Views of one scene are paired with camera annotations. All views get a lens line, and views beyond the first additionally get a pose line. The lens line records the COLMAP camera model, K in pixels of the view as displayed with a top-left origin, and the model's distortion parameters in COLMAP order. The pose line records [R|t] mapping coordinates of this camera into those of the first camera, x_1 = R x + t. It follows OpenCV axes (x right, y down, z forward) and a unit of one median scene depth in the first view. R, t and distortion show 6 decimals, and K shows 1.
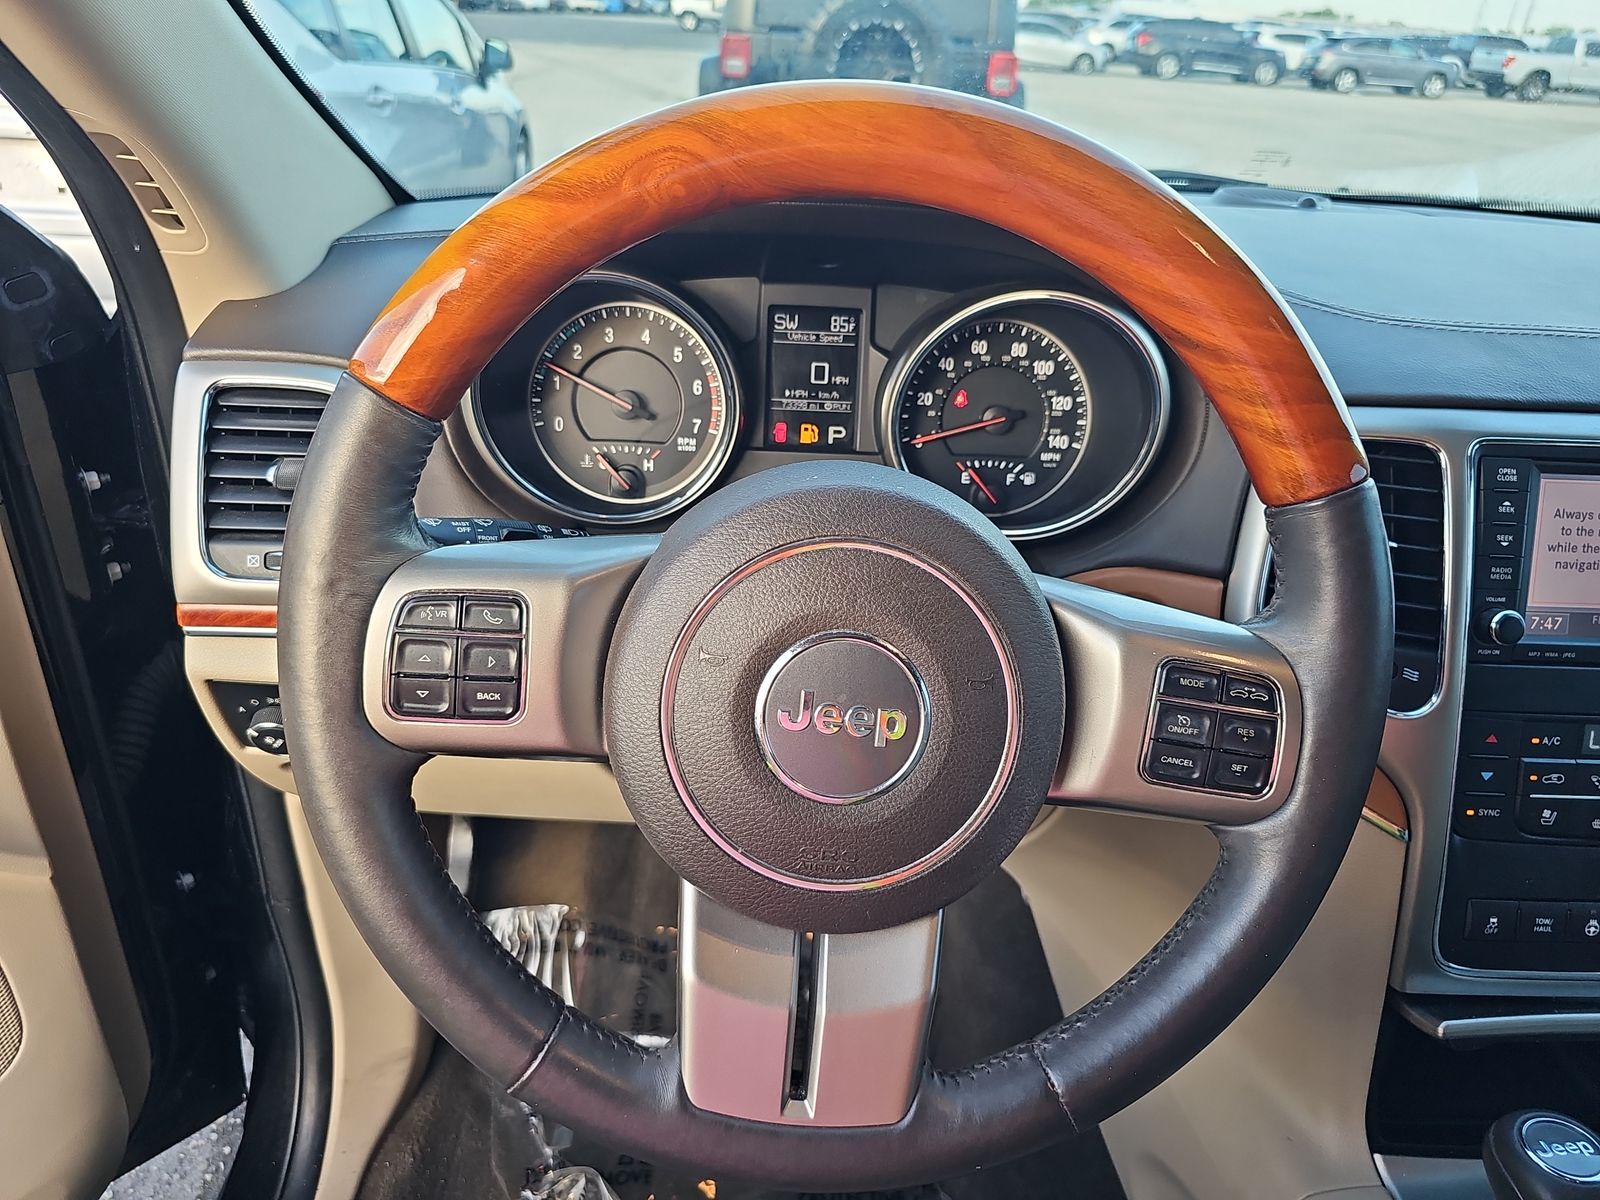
lens RADIAL K [[1067.7, 0, 800.0], [0, 1067.7, 595.0], [0, 0, 1]] dist [0.010334, -0.008343]
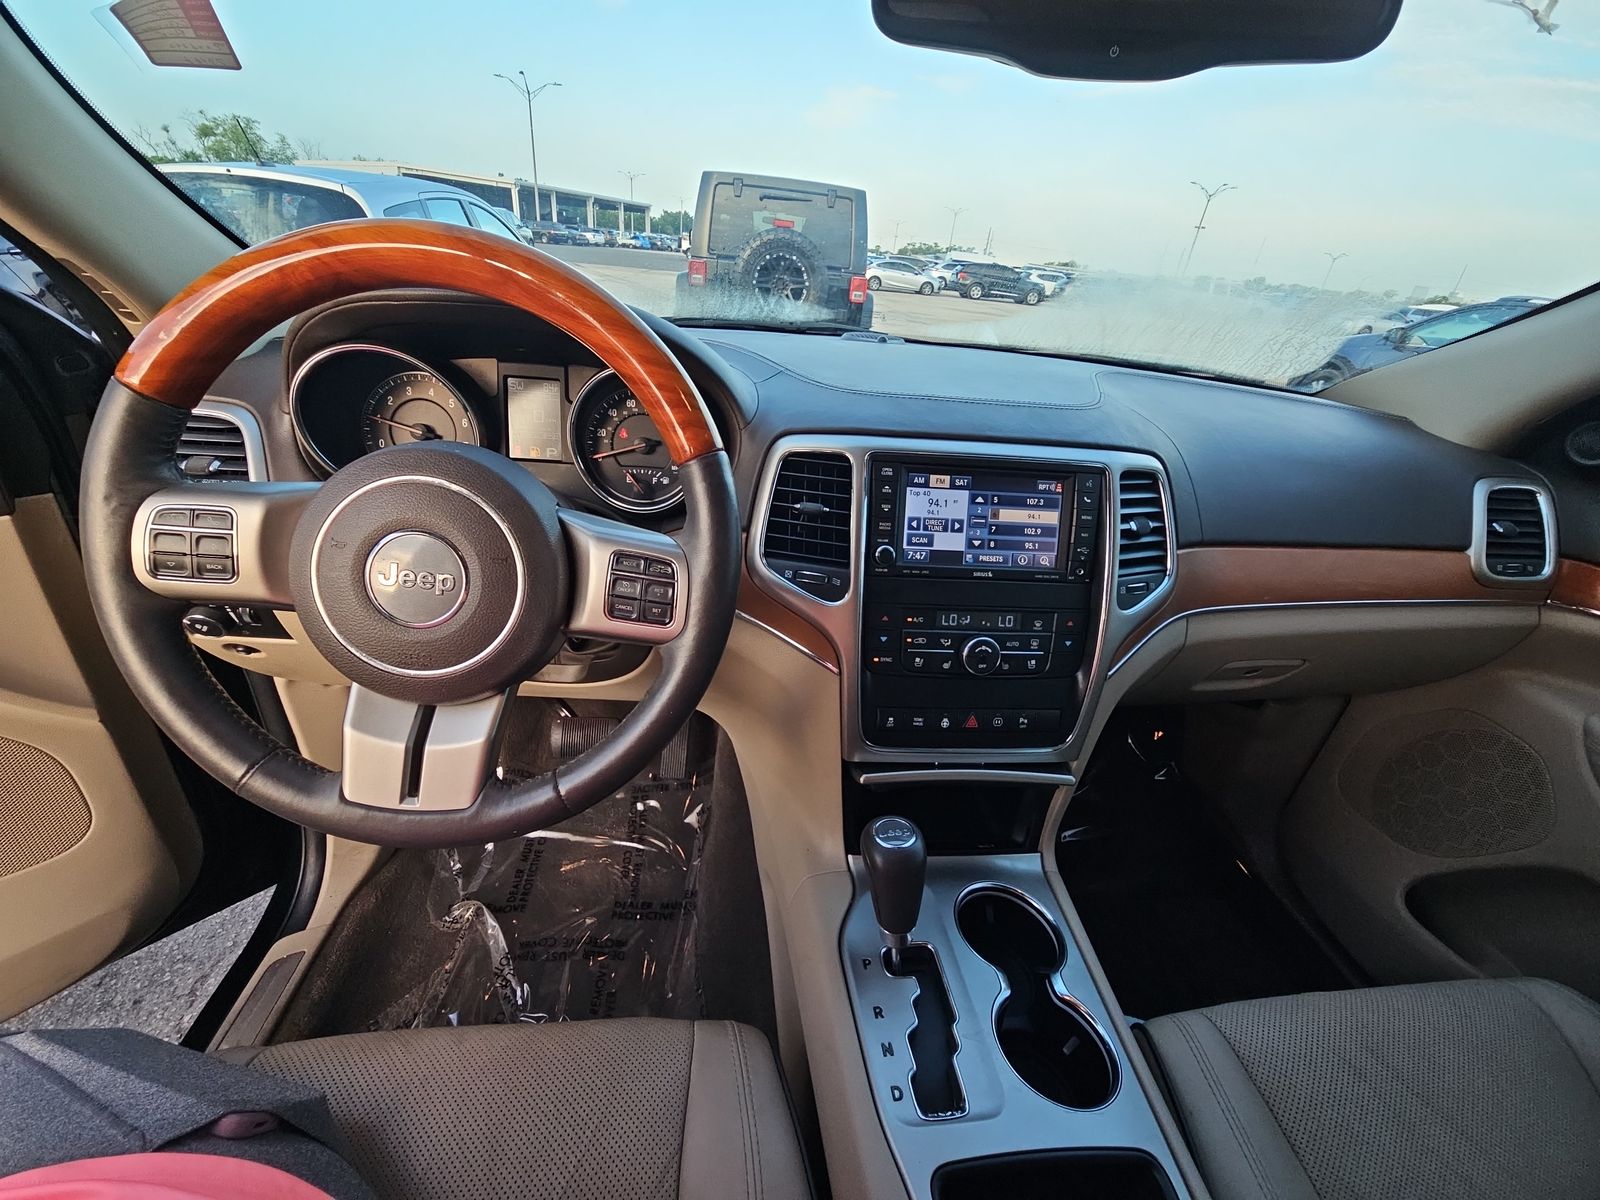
lens RADIAL K [[643.4, 0, 800.3], [0, 643.4, 612.5], [0, 0, 1]] dist [-0.000586, -0.000093]
pose [[0.997983, 0.000646, 0.063486, 0.420472], [-0.001360, 0.999936, 0.011201, 0.109270], [-0.063474, -0.011264, 0.997920, -0.080973]]
